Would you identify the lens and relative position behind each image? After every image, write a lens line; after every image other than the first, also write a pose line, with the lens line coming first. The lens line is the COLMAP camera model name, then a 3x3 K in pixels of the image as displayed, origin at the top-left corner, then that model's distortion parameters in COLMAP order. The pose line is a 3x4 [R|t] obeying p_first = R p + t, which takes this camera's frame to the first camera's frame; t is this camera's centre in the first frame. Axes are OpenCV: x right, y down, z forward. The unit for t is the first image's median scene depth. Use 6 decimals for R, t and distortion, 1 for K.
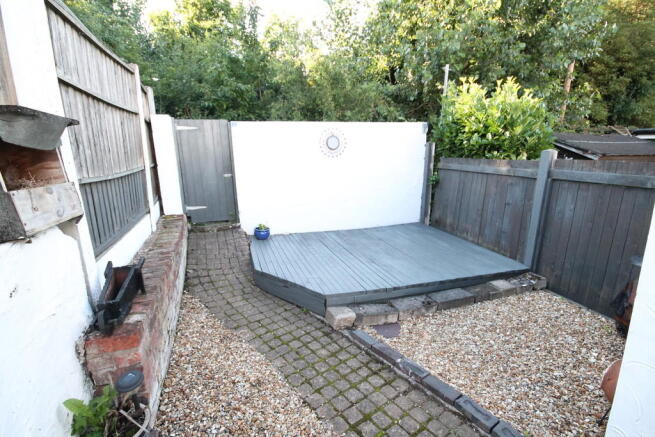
lens RADIAL K [[309.1, 0, 326.0], [0, 309.1, 221.5], [0, 0, 1]] dist [-0.002893, -0.001640]
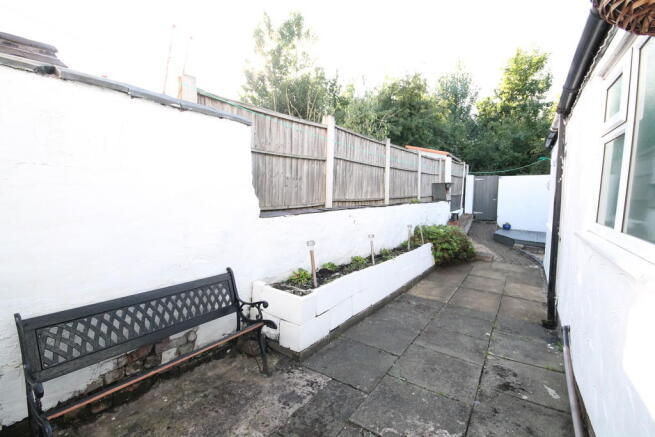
lens RADIAL K [[309.1, 0, 326.0], [0, 309.1, 221.5], [0, 0, 1]] dist [-0.002893, -0.001640]
pose [[0.610327, 0.097163, -0.786168, 0.722059], [-0.186376, 0.982202, -0.023299, 0.289589], [0.769912, 0.160742, 0.617574, -1.320519]]
